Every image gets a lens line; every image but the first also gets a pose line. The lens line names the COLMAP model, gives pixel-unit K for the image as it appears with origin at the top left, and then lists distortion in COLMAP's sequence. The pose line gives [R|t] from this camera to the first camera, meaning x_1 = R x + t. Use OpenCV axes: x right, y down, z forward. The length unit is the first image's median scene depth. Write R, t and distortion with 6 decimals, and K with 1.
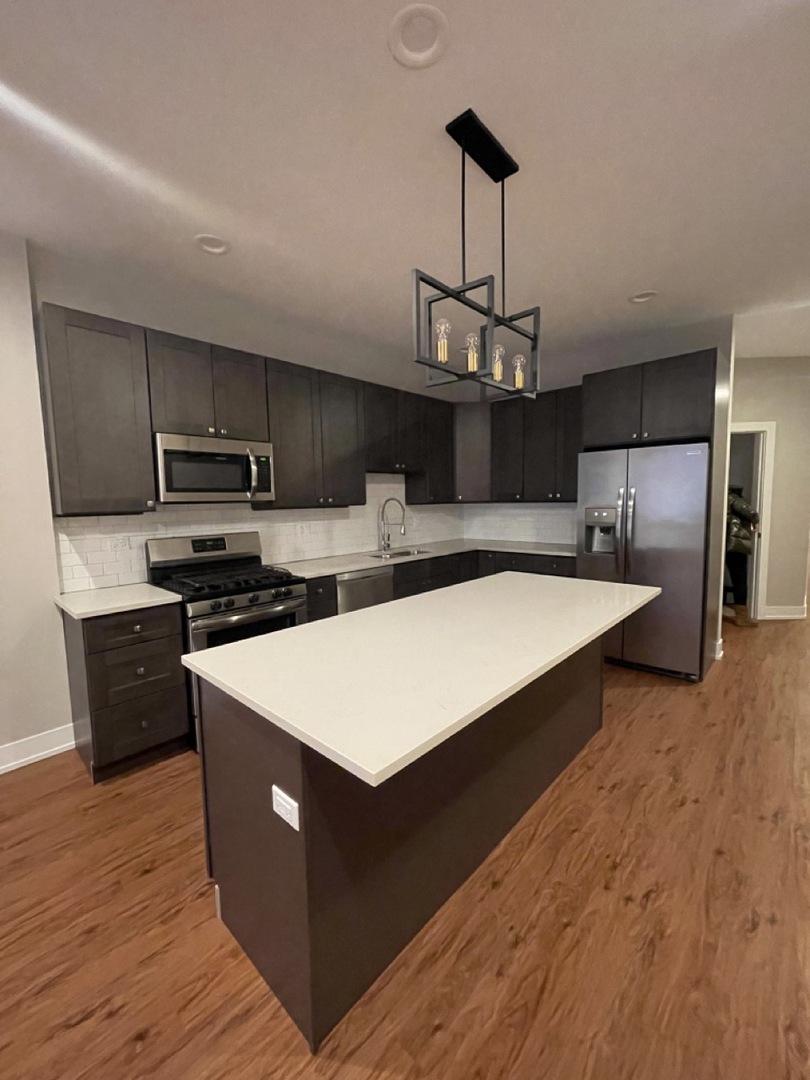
lens RADIAL K [[436.3, 0, 398.9], [0, 436.3, 538.3], [0, 0, 1]] dist [-0.008174, 0.001922]
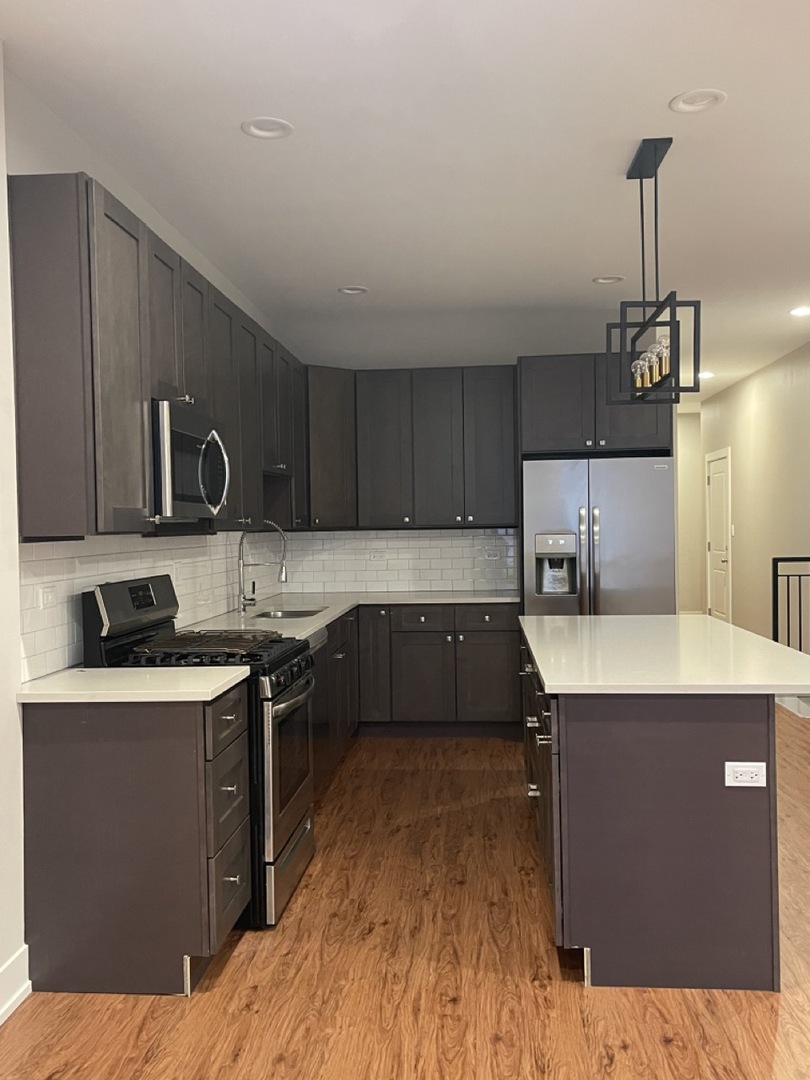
lens RADIAL K [[976.4, 0, 403.9], [0, 976.4, 546.8], [0, 0, 1]] dist [0.043808, 0.000000]
pose [[0.782922, -0.007150, 0.622078, -1.026201], [0.056250, 0.996652, -0.059339, 0.048922], [-0.619571, 0.081450, 0.780703, -0.205894]]
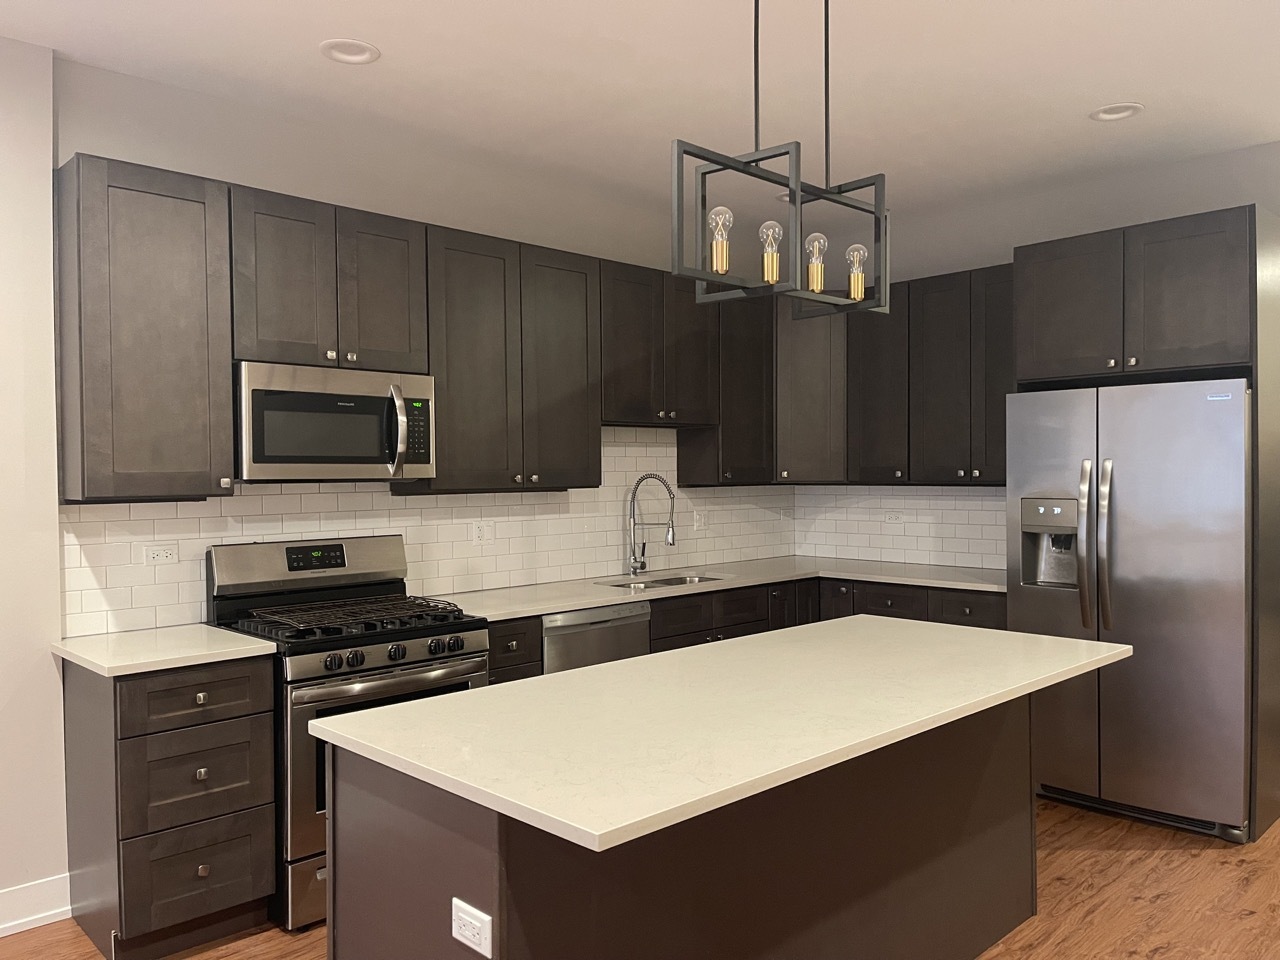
lens RADIAL K [[969.8, 0, 636.4], [0, 969.8, 485.4], [0, 0, 1]] dist [0.057102, -0.084758]
pose [[0.999045, 0.011525, -0.042145, 0.023635], [-0.014603, 0.997190, -0.073481, 0.010038], [0.041180, 0.074026, 0.996406, -0.236742]]
